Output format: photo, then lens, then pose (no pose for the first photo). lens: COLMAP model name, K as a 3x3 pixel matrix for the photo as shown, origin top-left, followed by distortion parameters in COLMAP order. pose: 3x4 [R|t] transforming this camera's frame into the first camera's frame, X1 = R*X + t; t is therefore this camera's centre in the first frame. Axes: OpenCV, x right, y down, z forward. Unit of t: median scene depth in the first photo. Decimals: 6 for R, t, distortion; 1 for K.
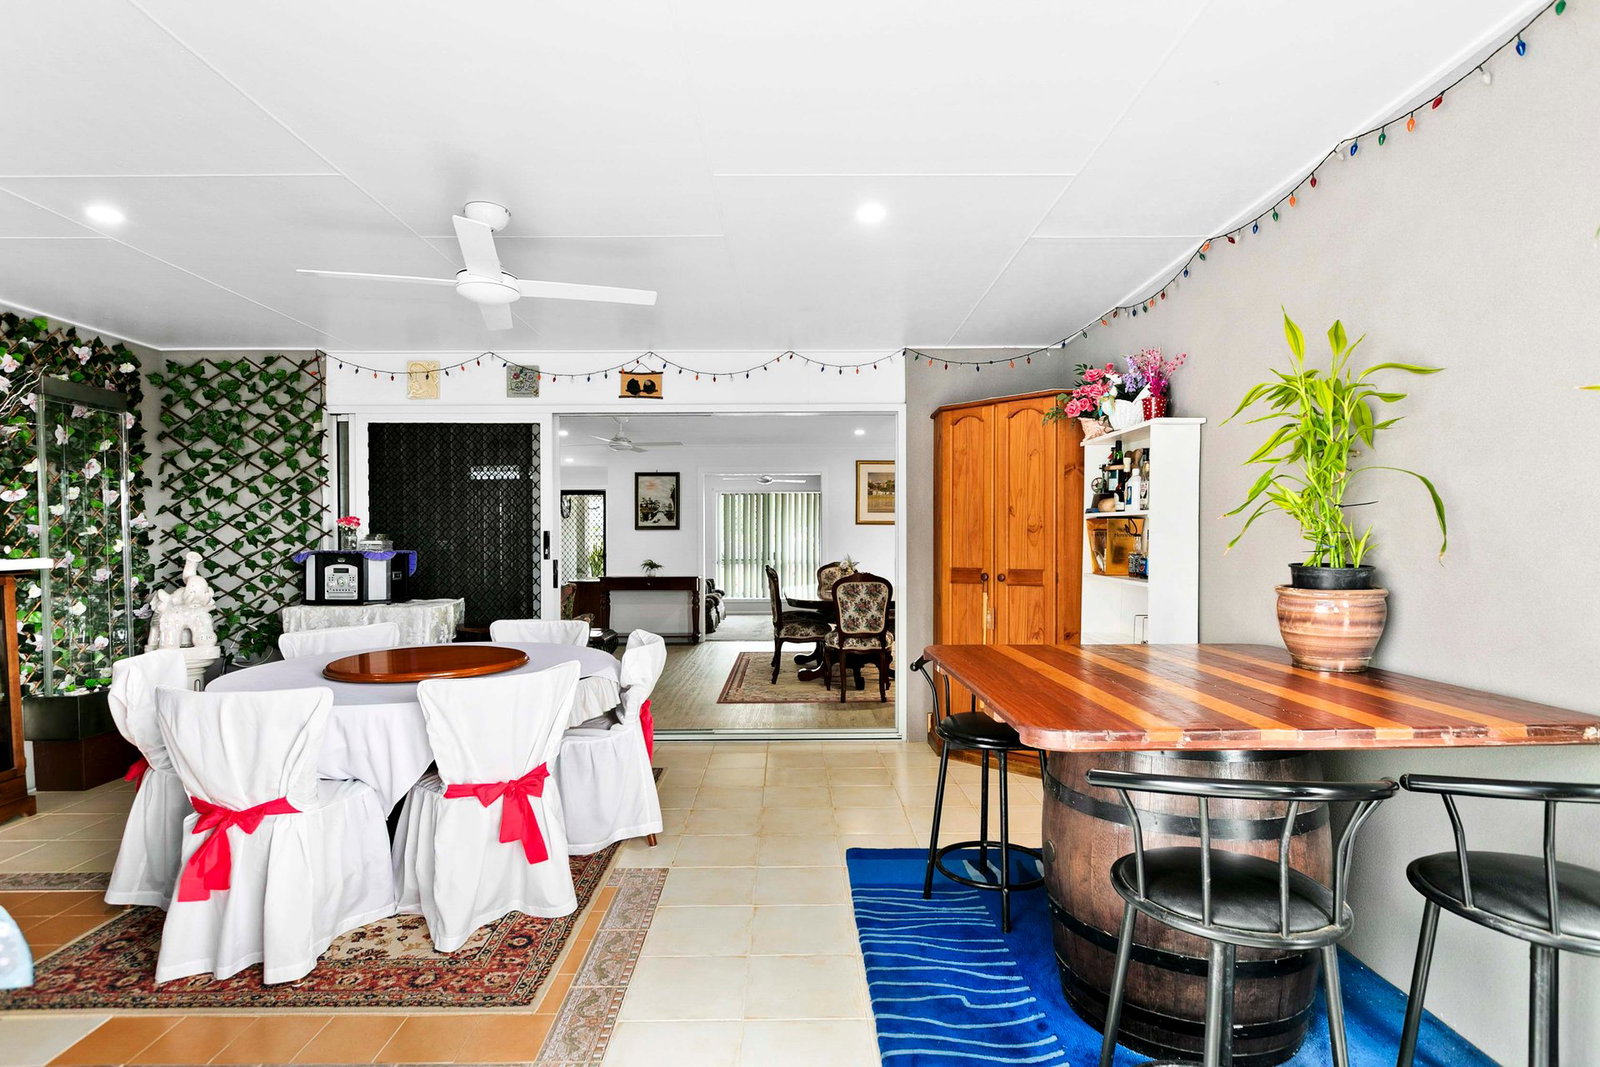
lens RADIAL K [[813.9, 0, 796.5], [0, 813.9, 544.3], [0, 0, 1]] dist [-0.002170, -0.000065]
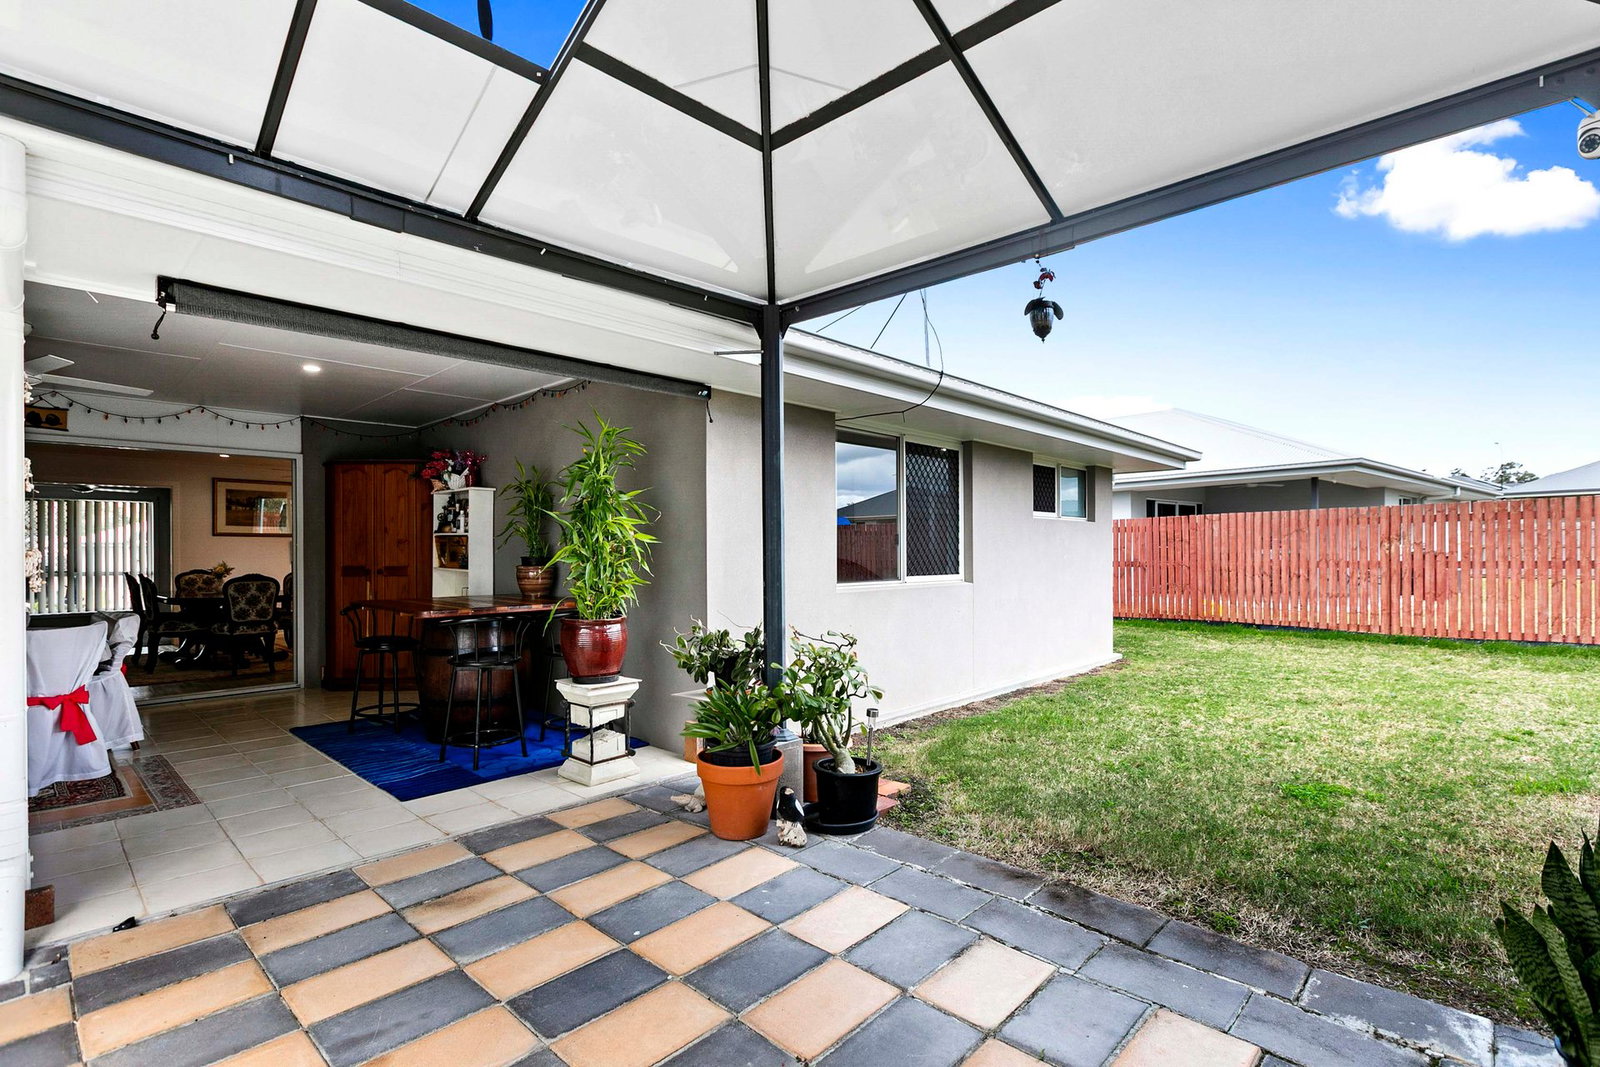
lens RADIAL K [[761.1, 0, 803.1], [0, 761.1, 554.3], [0, 0, 1]] dist [-0.003694, -0.000354]
pose [[0.697399, -0.003552, 0.716674, -0.269844], [0.005240, 0.999986, -0.000143, 0.012390], [-0.716664, 0.003855, 0.697408, -0.726758]]
